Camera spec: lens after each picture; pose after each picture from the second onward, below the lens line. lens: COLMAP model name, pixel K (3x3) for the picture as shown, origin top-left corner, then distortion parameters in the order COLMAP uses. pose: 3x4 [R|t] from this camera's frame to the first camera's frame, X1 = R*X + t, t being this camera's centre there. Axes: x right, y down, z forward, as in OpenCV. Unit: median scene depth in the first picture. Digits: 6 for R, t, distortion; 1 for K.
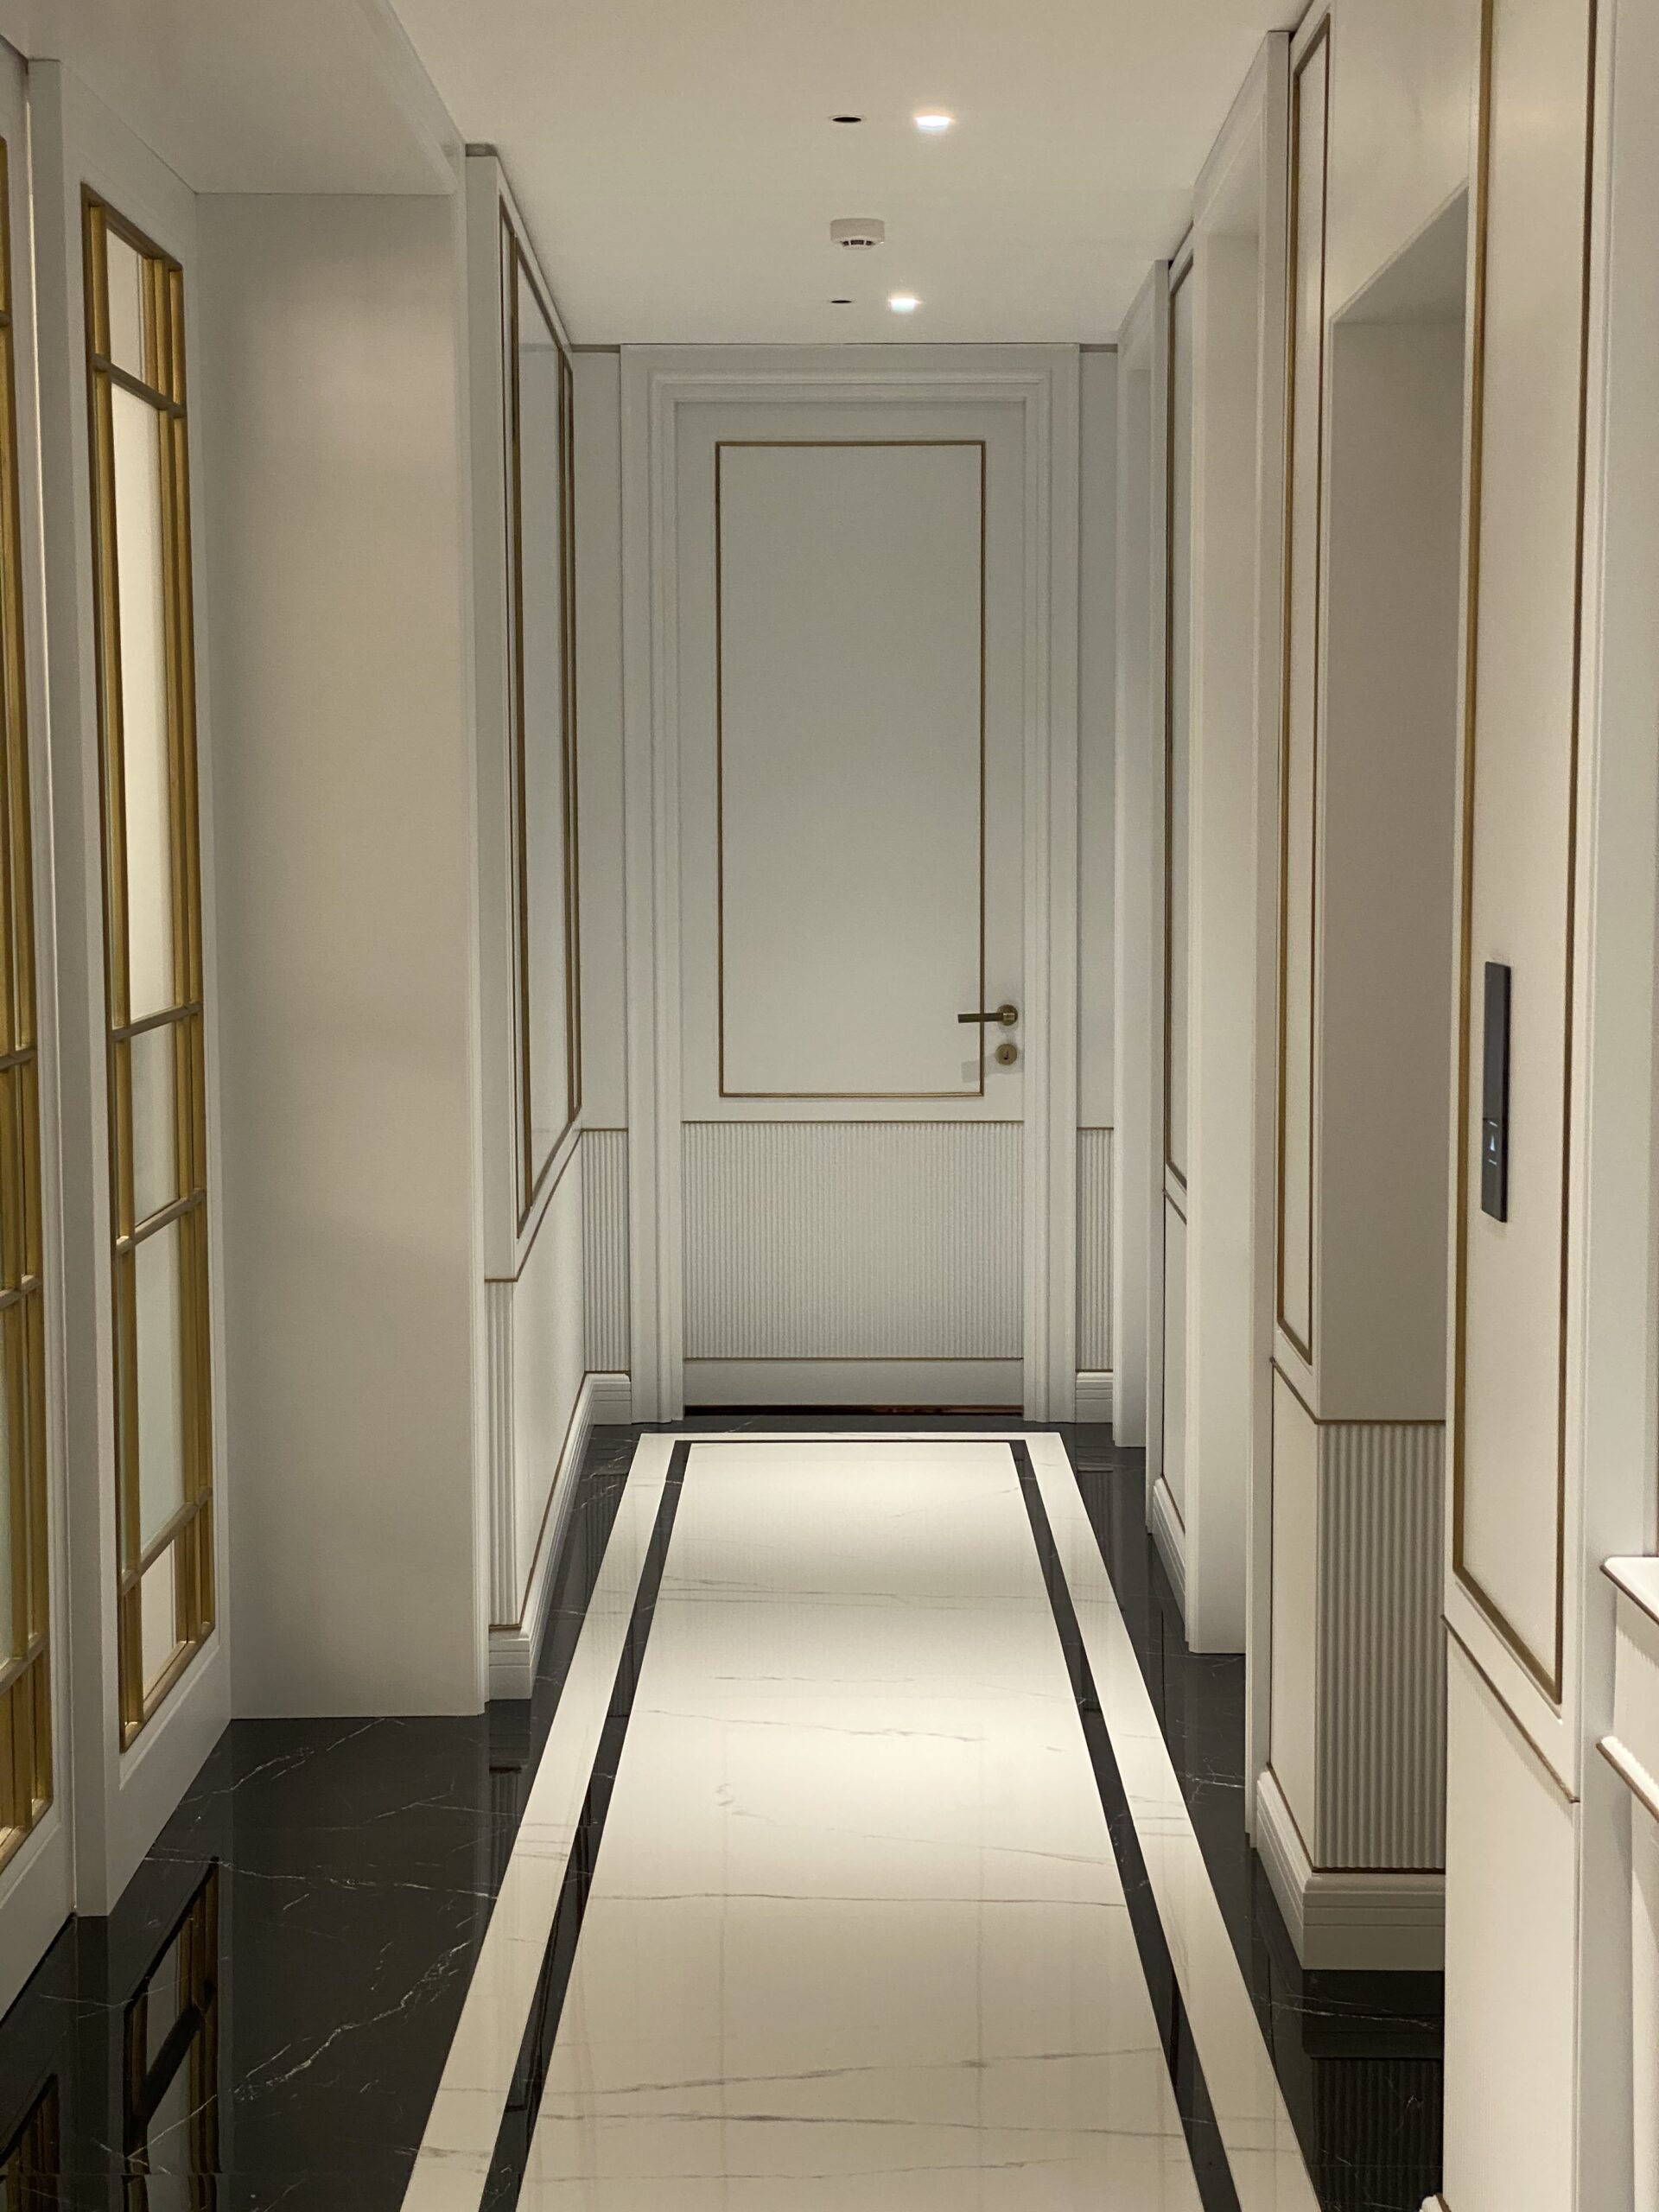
lens RADIAL K [[3306.4, 0, 839.8], [0, 3306.4, 1119.9], [0, 0, 1]] dist [0.124105, -0.163945]
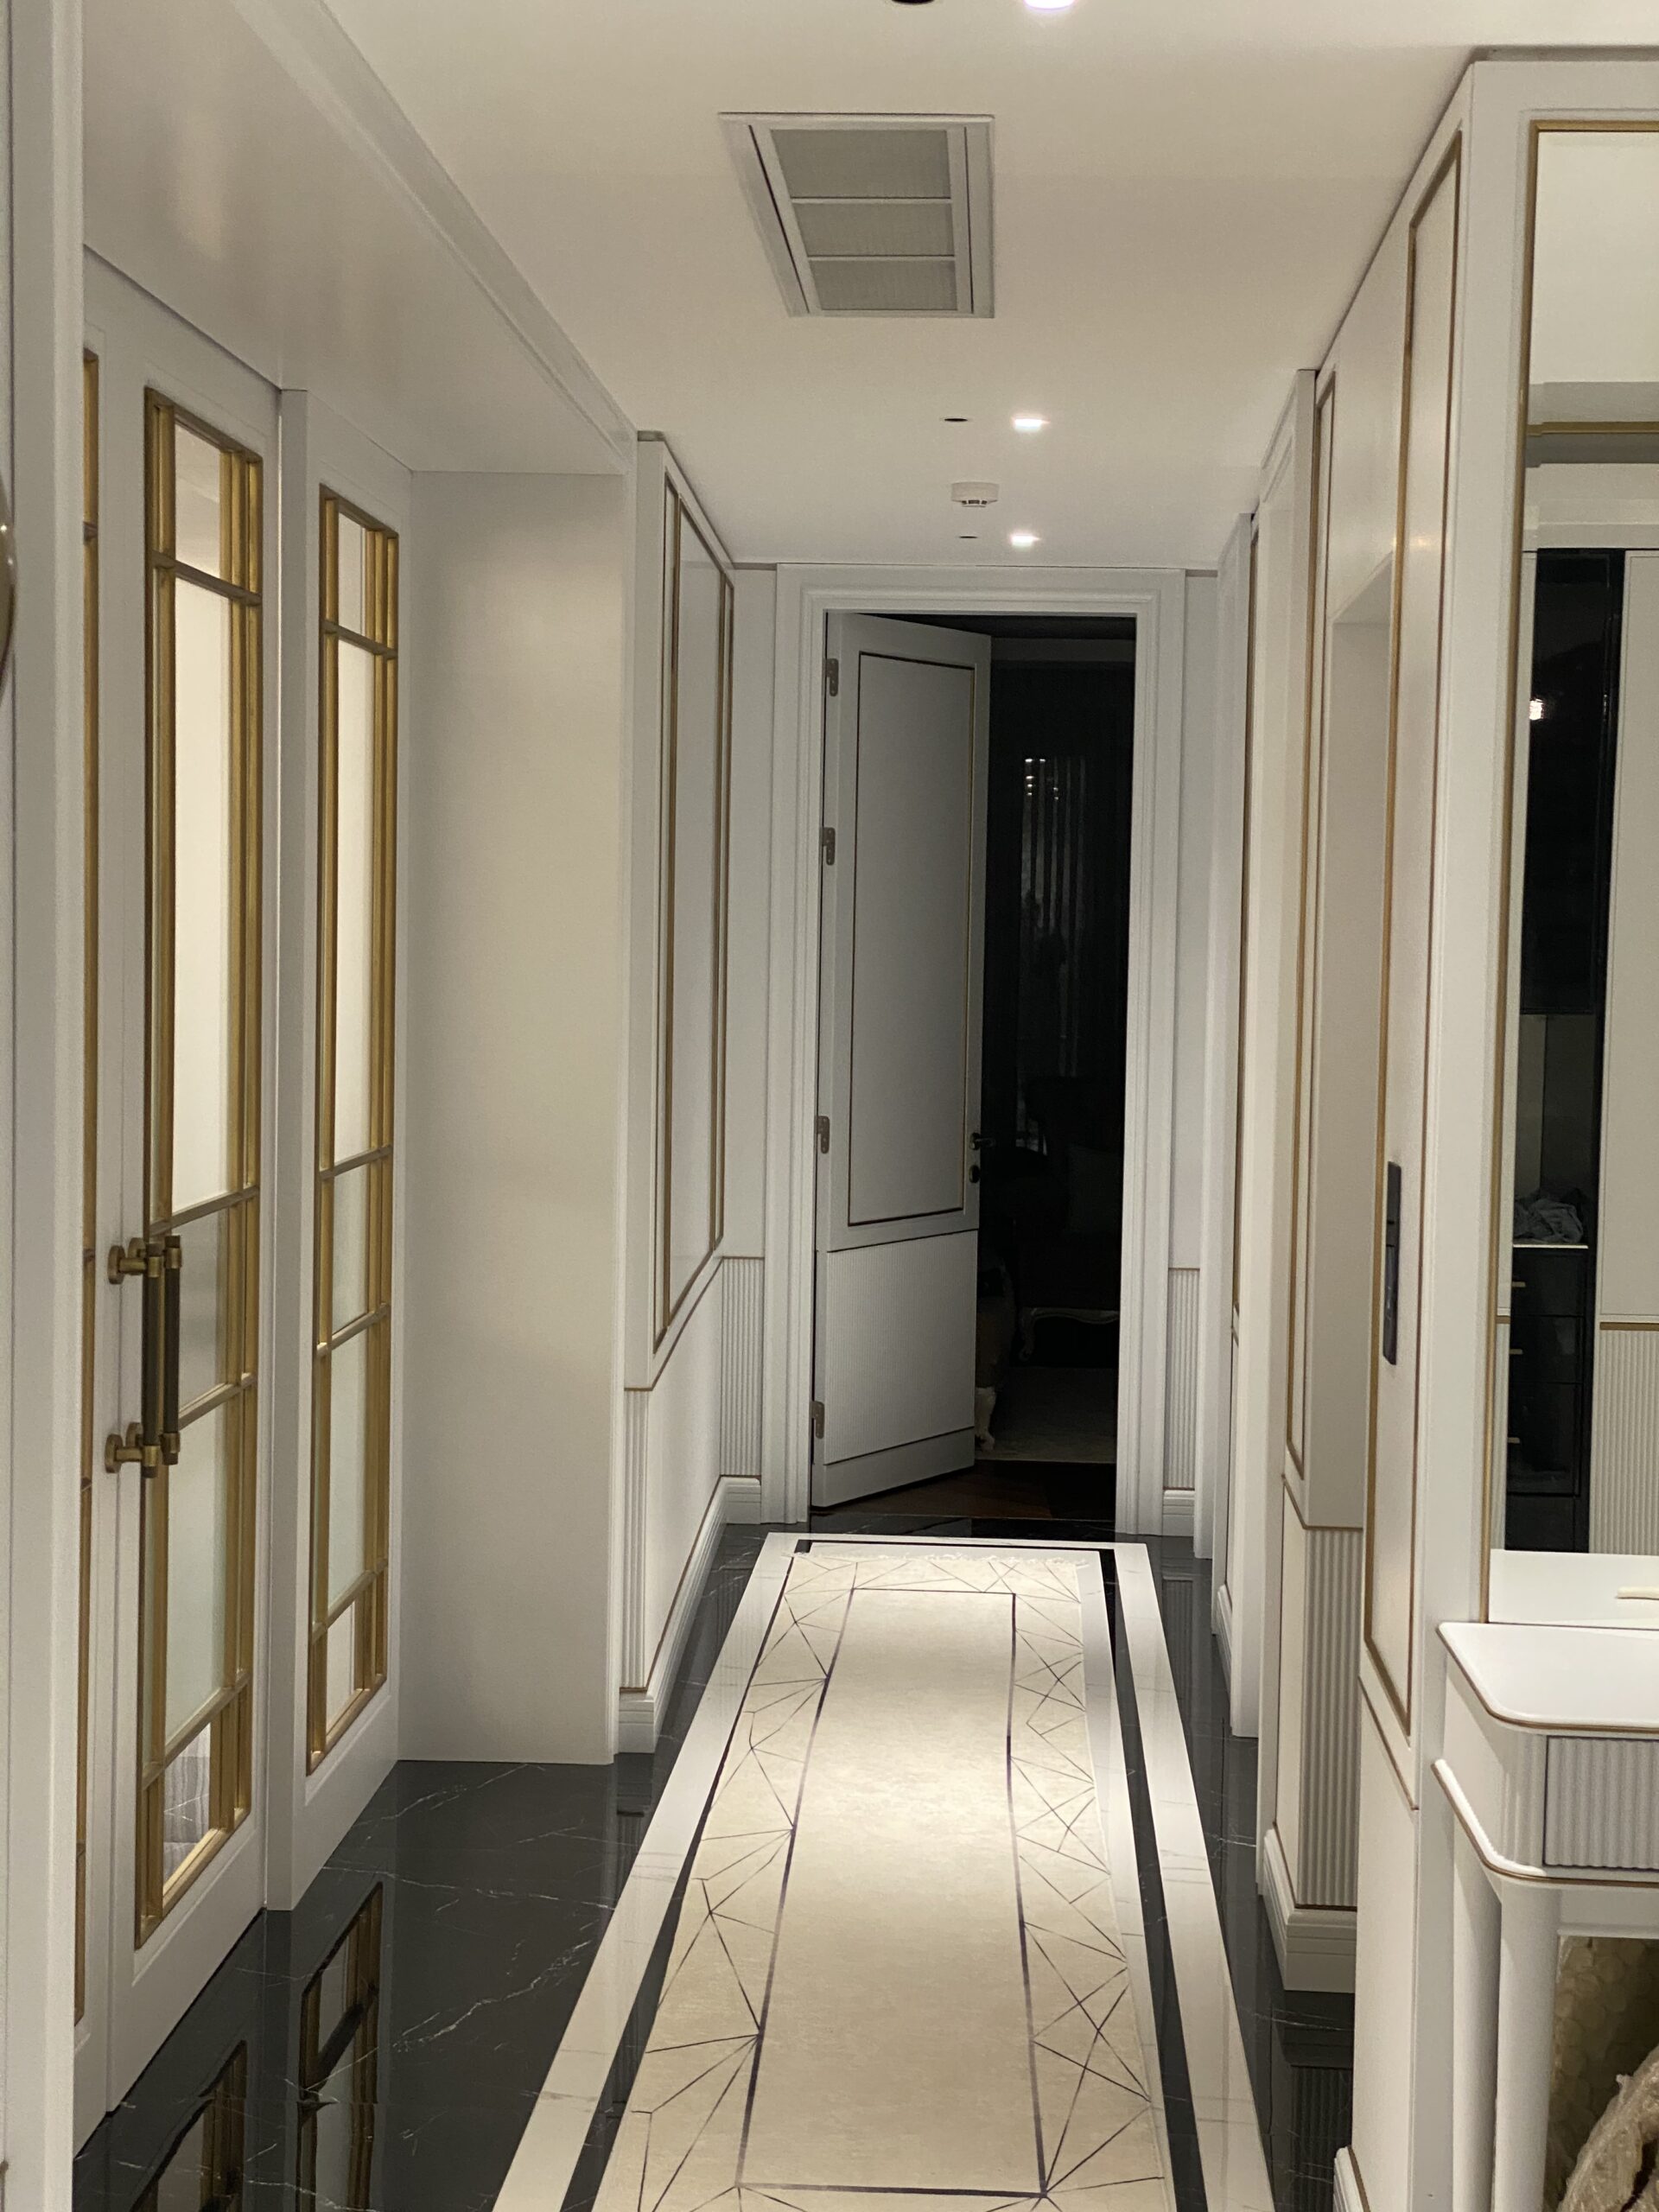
lens RADIAL K [[3306.4, 0, 839.8], [0, 3306.4, 1119.9], [0, 0, 1]] dist [0.124105, -0.163945]
pose [[0.998258, 0.025355, -0.053271, 0.030870], [-0.027271, 0.998995, -0.035565, -0.007433], [0.052315, 0.036955, 0.997947, -0.178130]]
